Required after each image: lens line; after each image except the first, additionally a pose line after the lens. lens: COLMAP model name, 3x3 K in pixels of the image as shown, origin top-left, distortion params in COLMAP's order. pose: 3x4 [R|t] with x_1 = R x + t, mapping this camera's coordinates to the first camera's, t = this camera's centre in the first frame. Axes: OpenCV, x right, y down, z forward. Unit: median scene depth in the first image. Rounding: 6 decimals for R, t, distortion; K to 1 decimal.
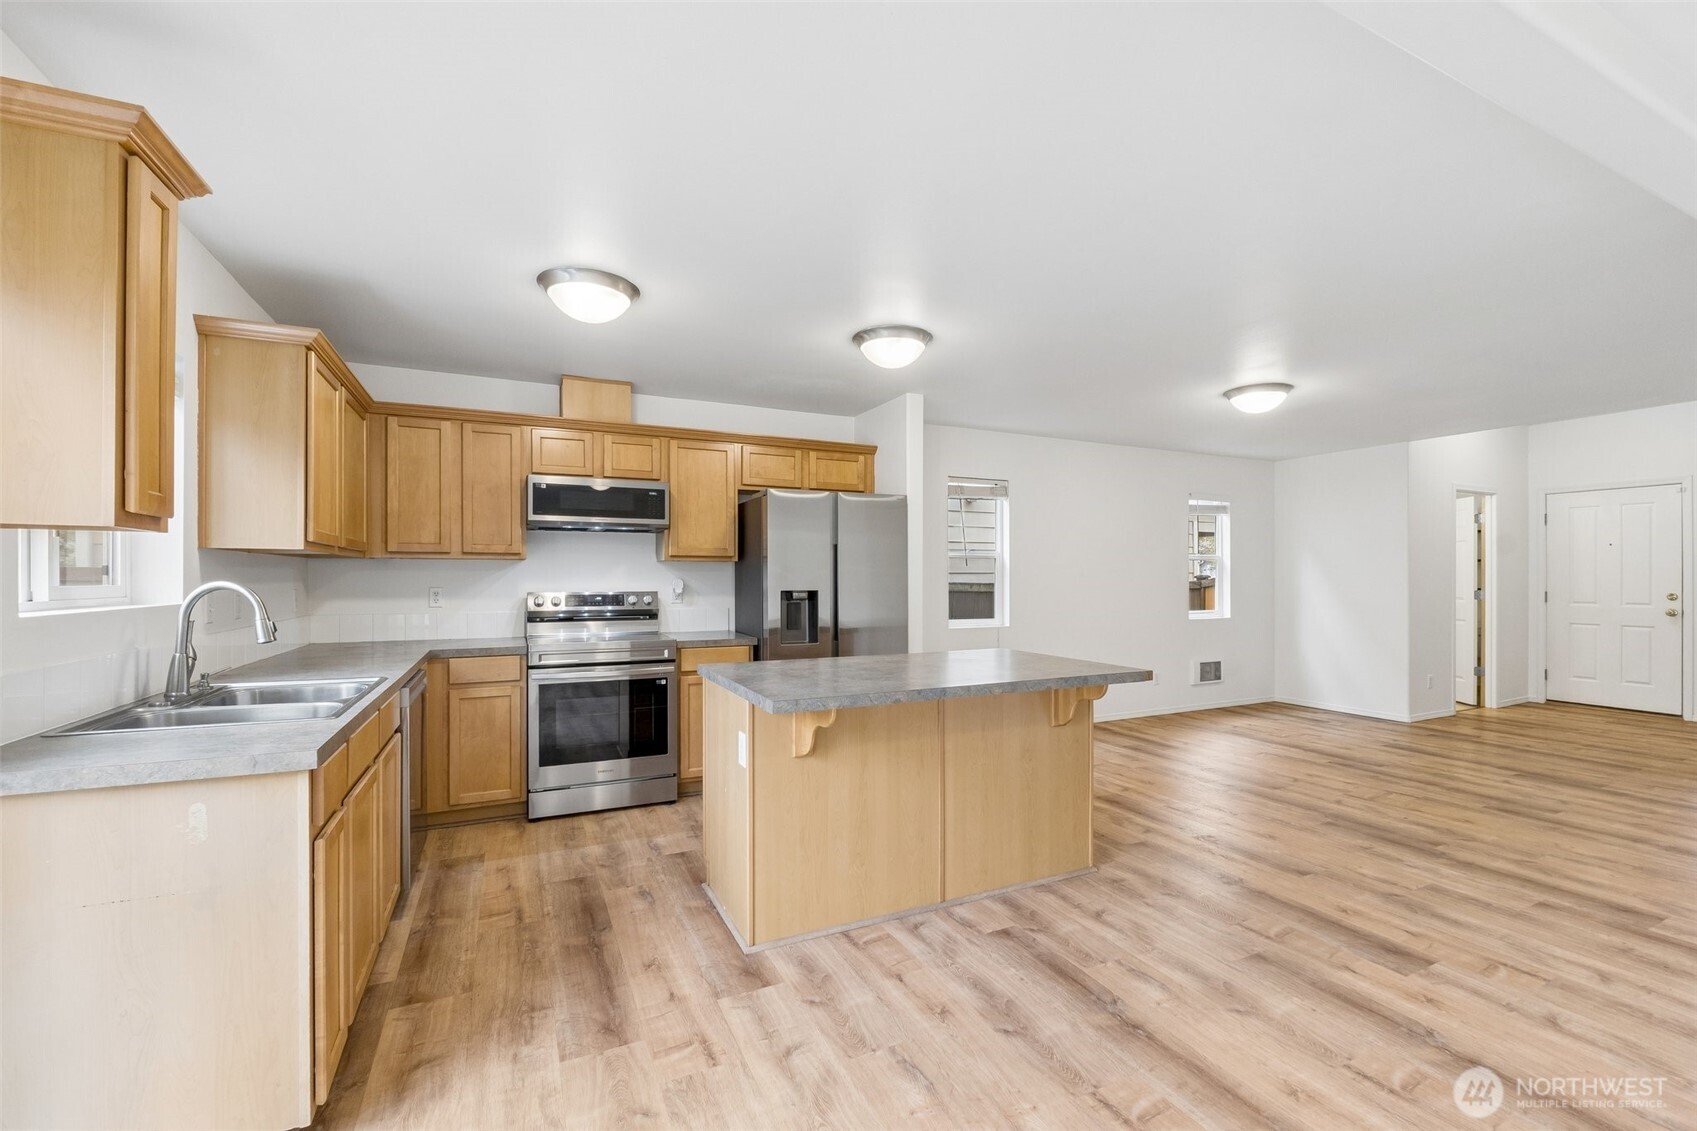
lens RADIAL K [[708.2, 0, 852.8], [0, 708.2, 583.2], [0, 0, 1]] dist [-0.013070, 0.001429]
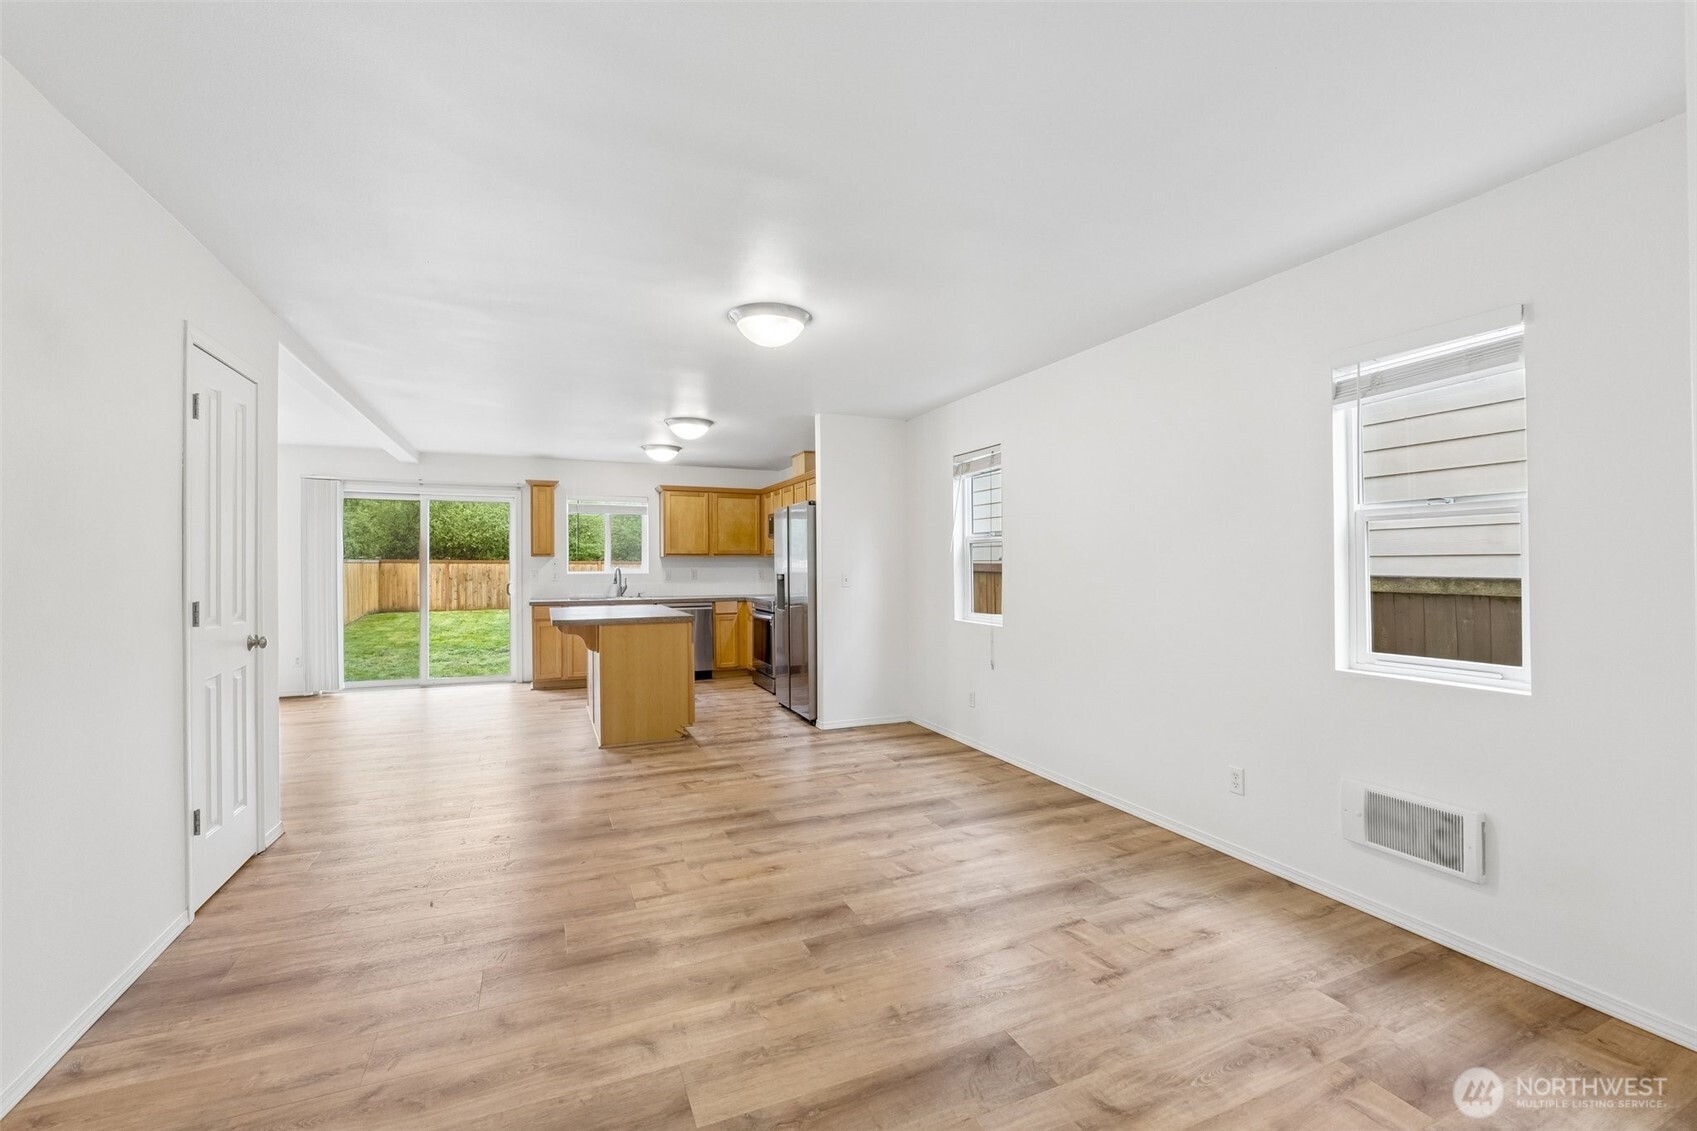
lens RADIAL K [[708.2, 0, 841.6], [0, 708.2, 578.5], [0, 0, 1]] dist [-0.013070, 0.001429]
pose [[-0.039144, 0.018062, -0.999070, 1.583010], [-0.008393, 0.999795, 0.018404, -0.010890], [0.999198, 0.009106, -0.038984, 1.324136]]
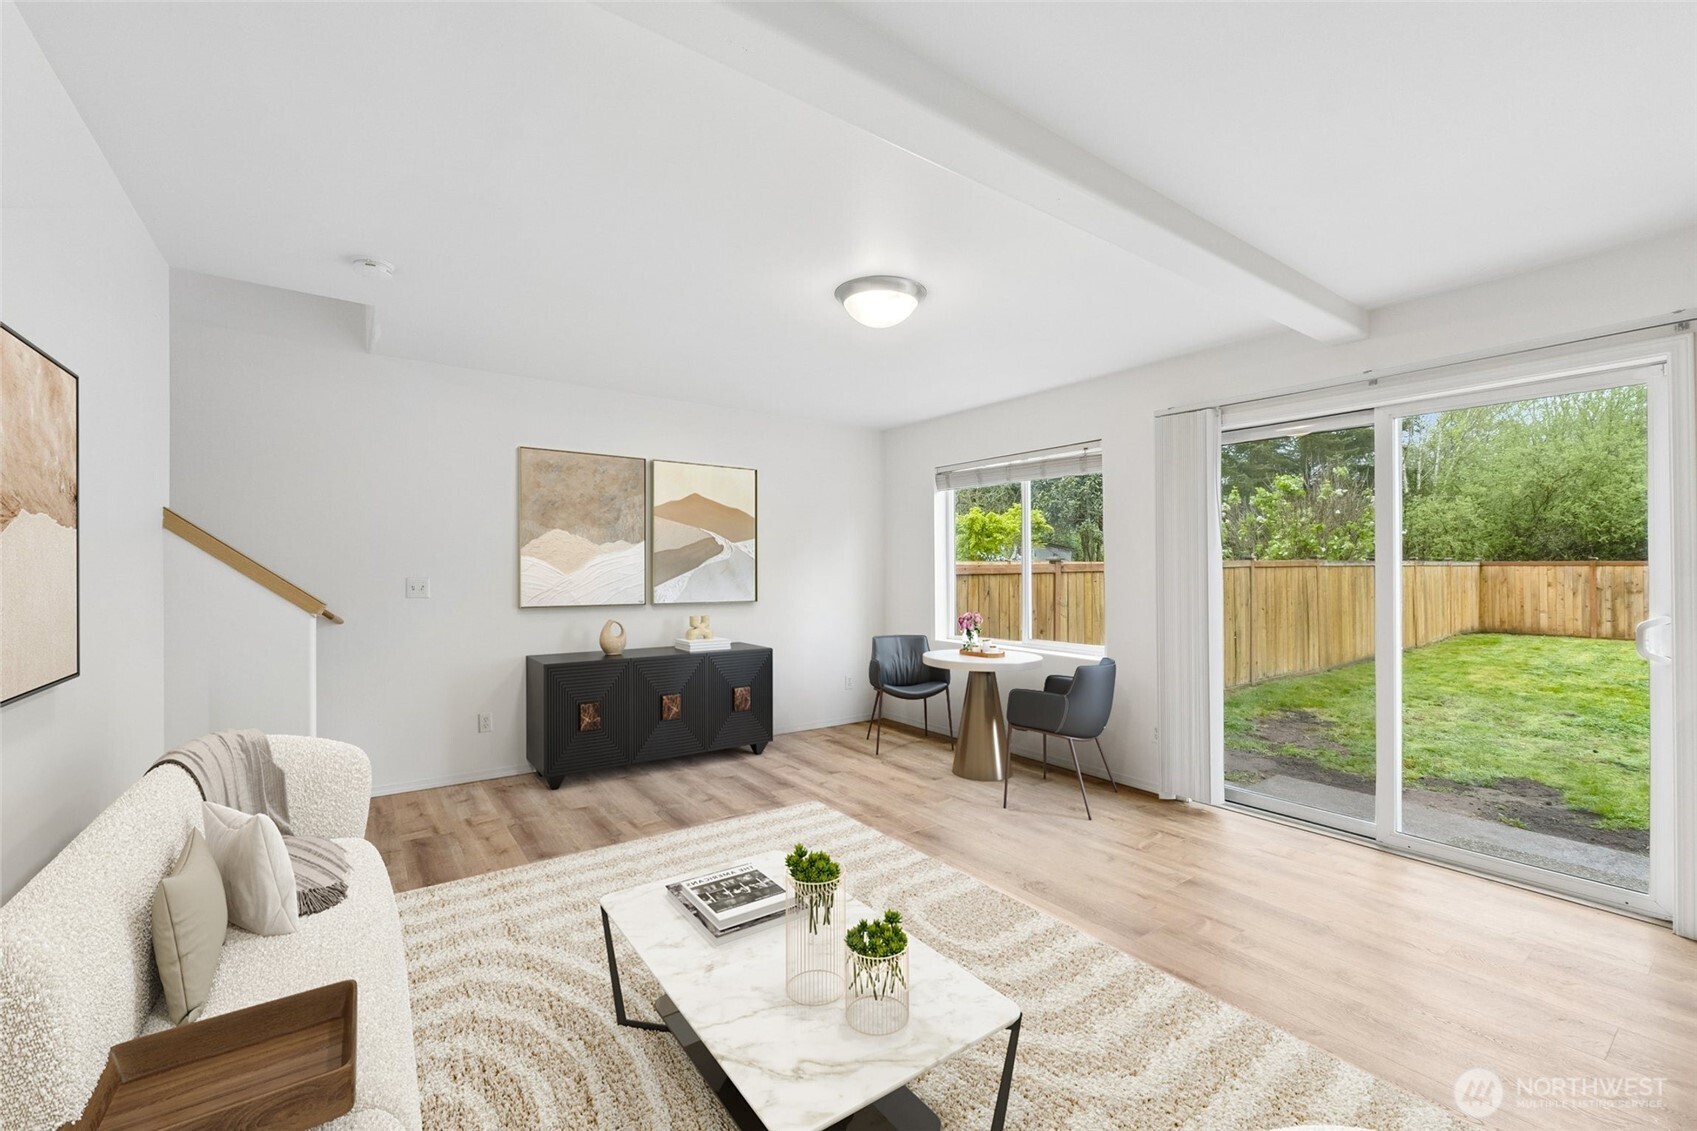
lens RADIAL K [[708.2, 0, 854.1], [0, 708.2, 566.0], [0, 0, 1]] dist [-0.013070, 0.001429]
pose [[-0.982950, 0.000967, -0.183873, 0.437567], [0.000914, 1.000000, 0.000375, -0.007490], [0.183873, 0.000201, -0.982950, 0.798695]]
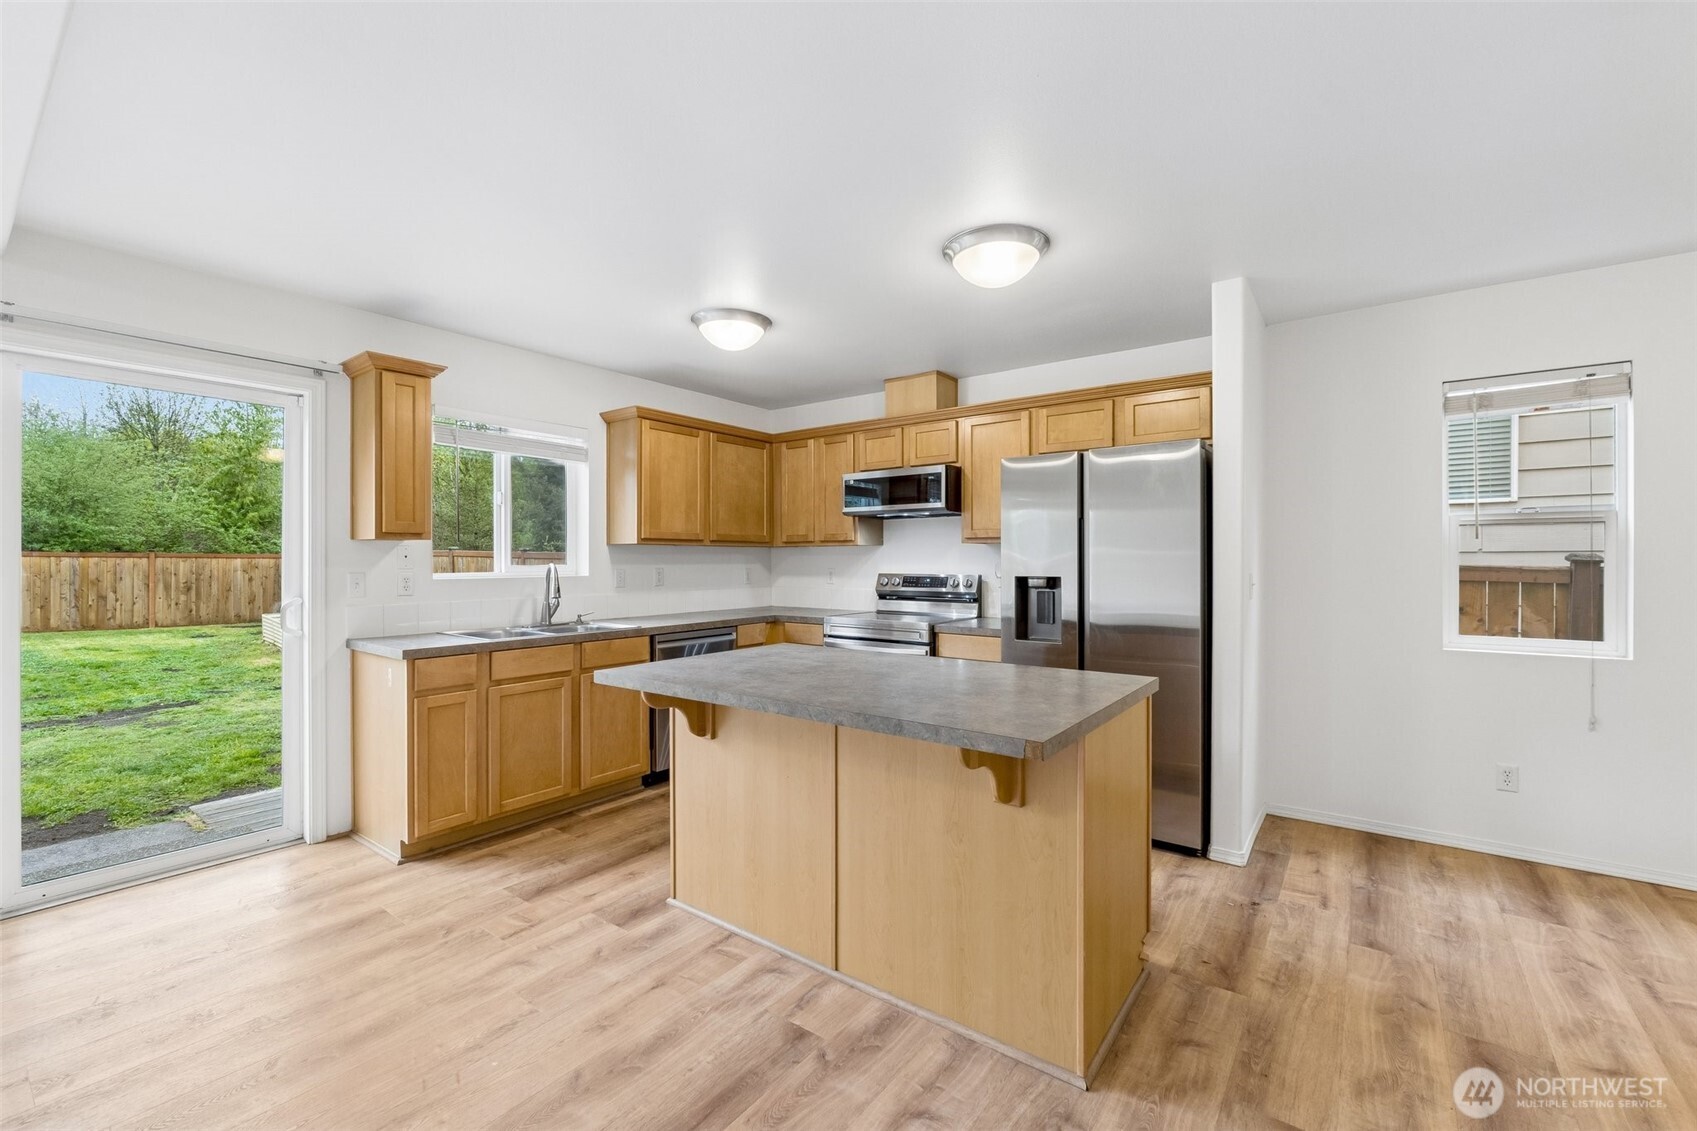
lens RADIAL K [[708.2, 0, 847.6], [0, 708.2, 564.9], [0, 0, 1]] dist [-0.013070, 0.001429]
pose [[0.465826, 0.007115, -0.884847, 0.610803], [-0.007094, 0.999966, 0.004306, -0.006120], [0.884848, 0.004271, 0.465861, 0.470580]]
